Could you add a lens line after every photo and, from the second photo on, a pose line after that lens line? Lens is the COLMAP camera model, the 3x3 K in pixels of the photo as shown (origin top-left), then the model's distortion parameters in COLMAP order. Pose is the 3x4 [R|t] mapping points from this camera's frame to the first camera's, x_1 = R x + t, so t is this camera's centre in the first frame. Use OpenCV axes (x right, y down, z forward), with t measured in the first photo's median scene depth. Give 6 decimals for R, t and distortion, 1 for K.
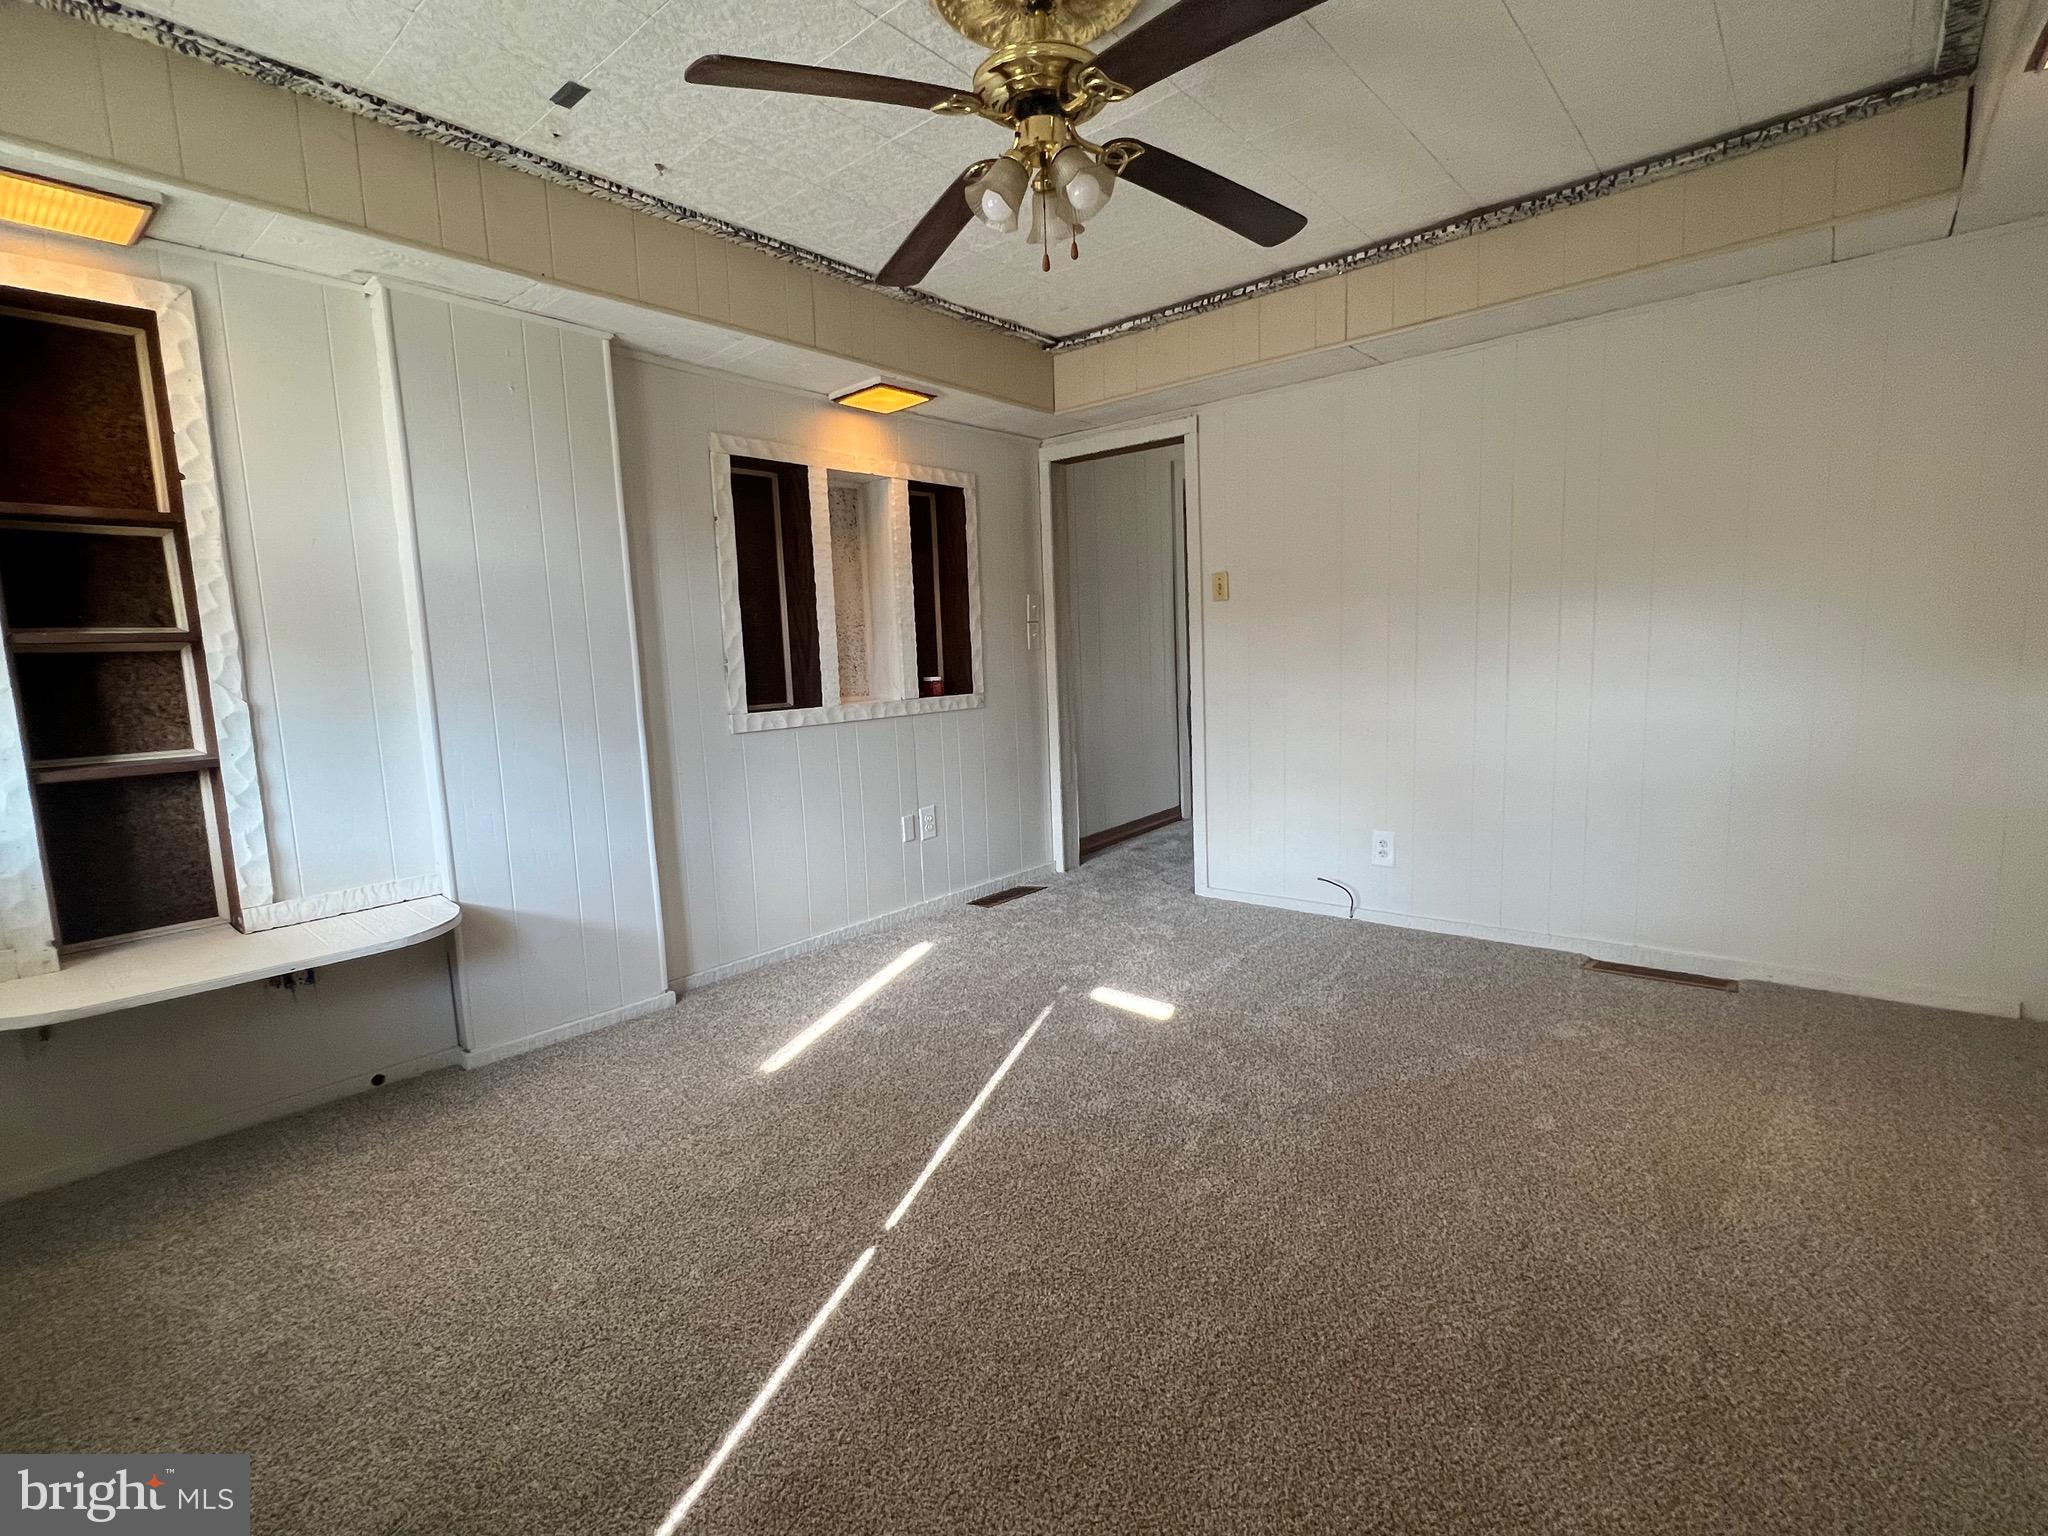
lens RADIAL K [[943.6, 0, 1028.9], [0, 943.6, 763.8], [0, 0, 1]] dist [-0.011362, 0.000309]
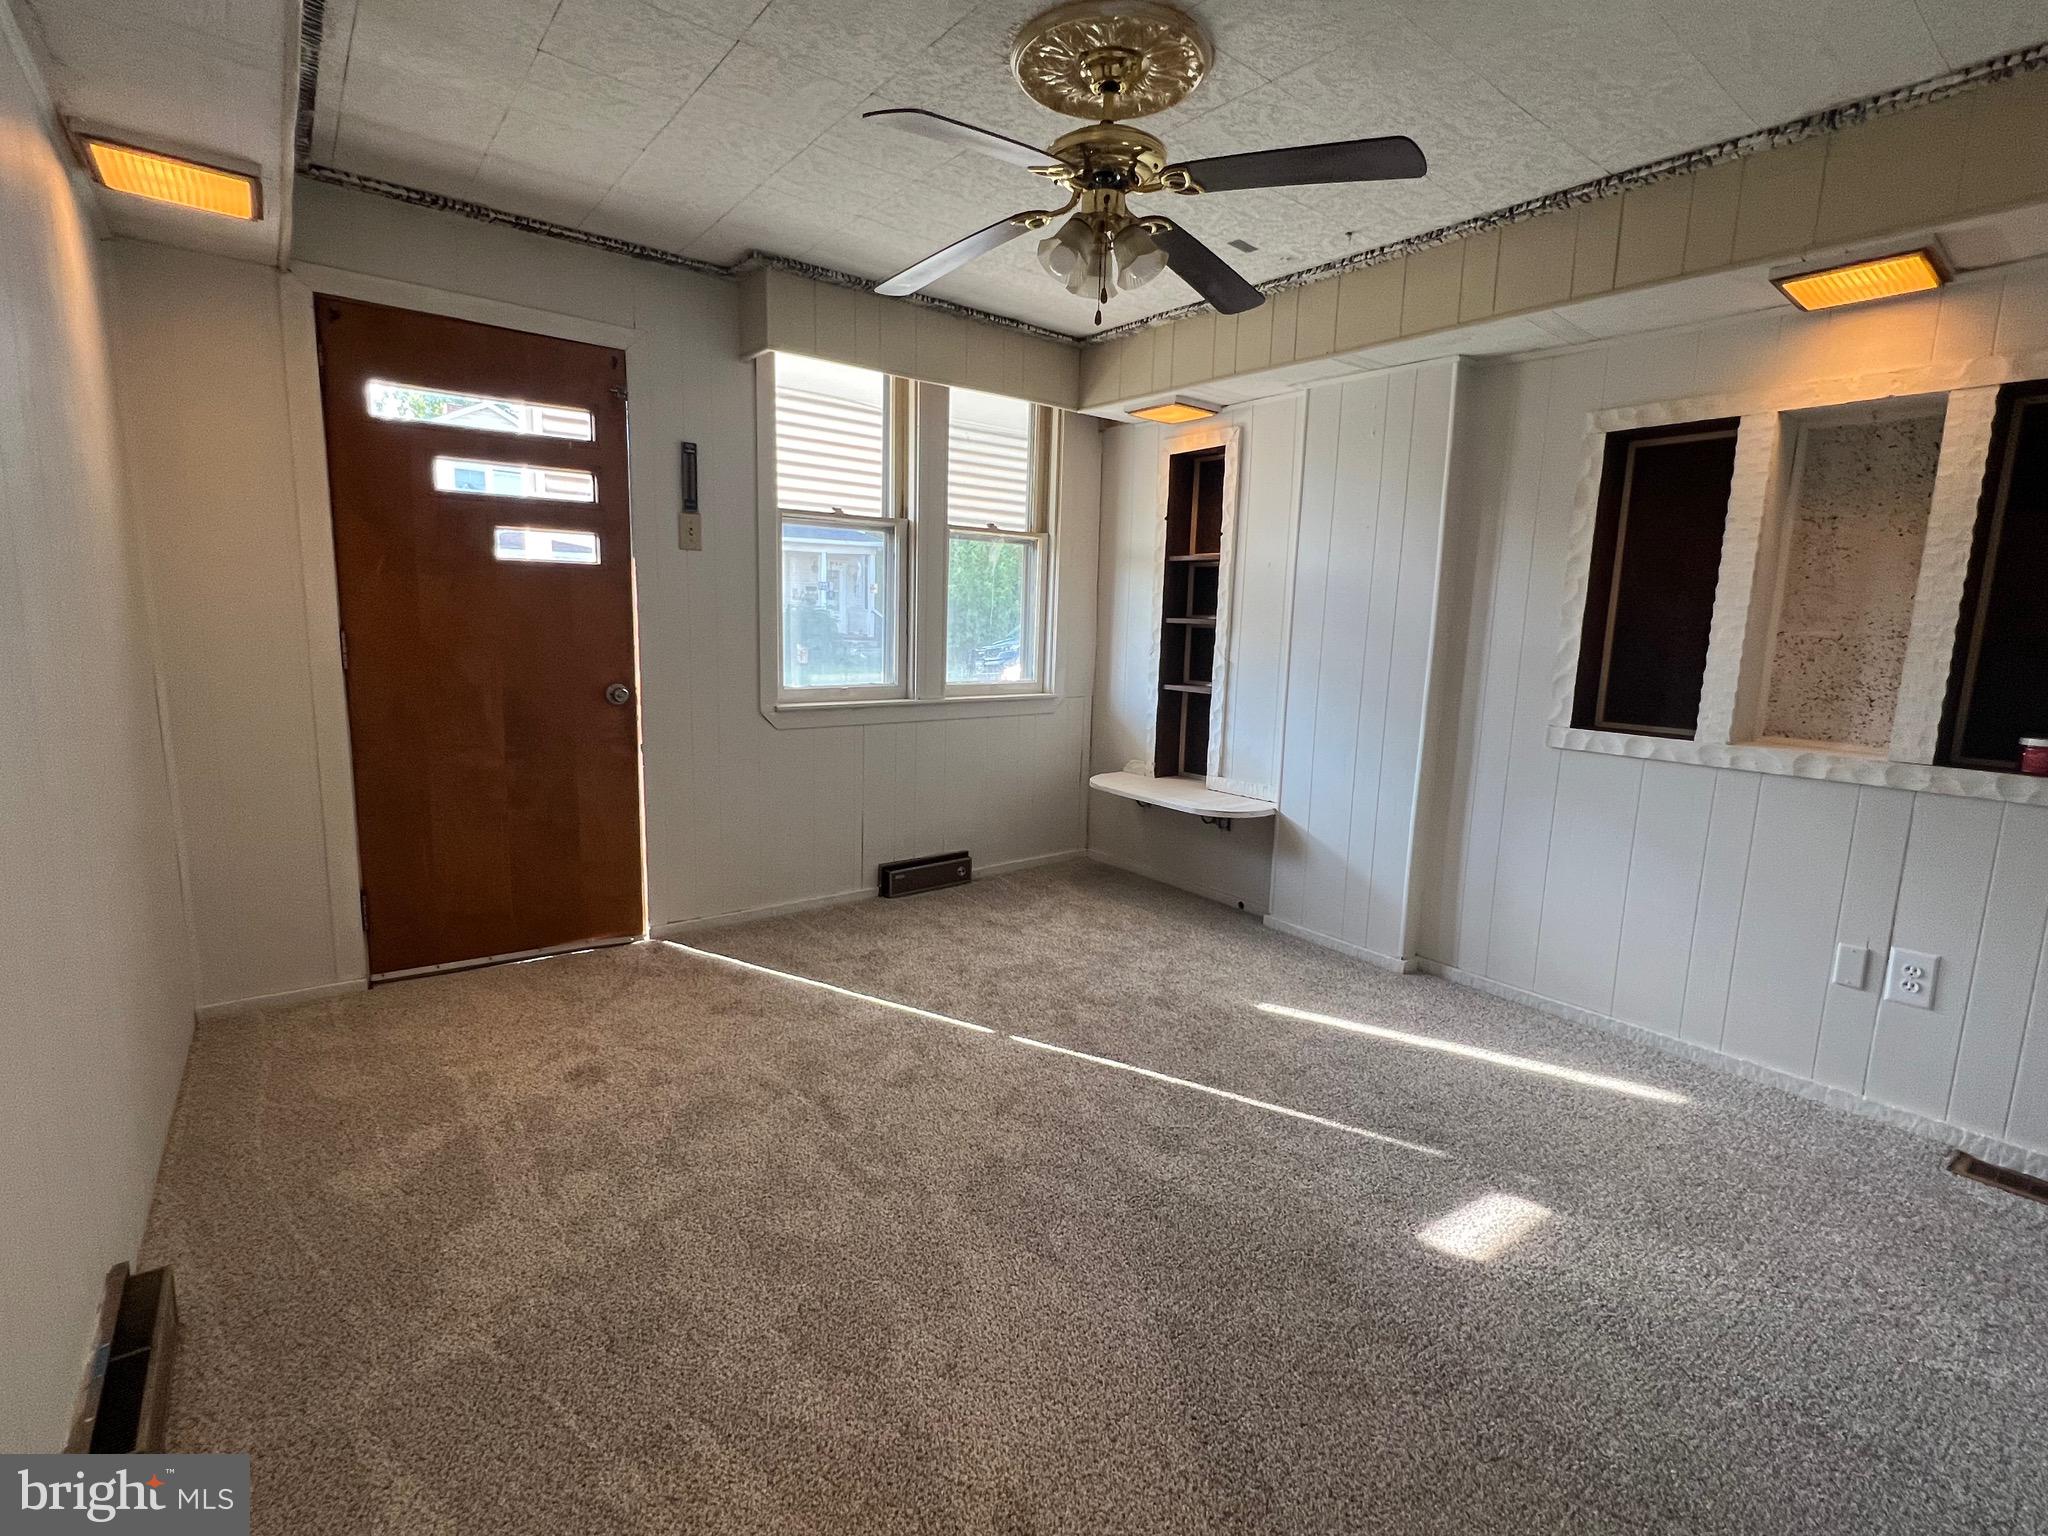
lens RADIAL K [[943.6, 0, 1028.1], [0, 943.6, 766.5], [0, 0, 1]] dist [-0.011362, 0.000309]
pose [[-0.200924, 0.175212, -0.963810, 0.765778], [-0.149717, 0.966824, 0.206971, -0.144880], [0.968098, 0.185884, -0.168026, 0.767722]]
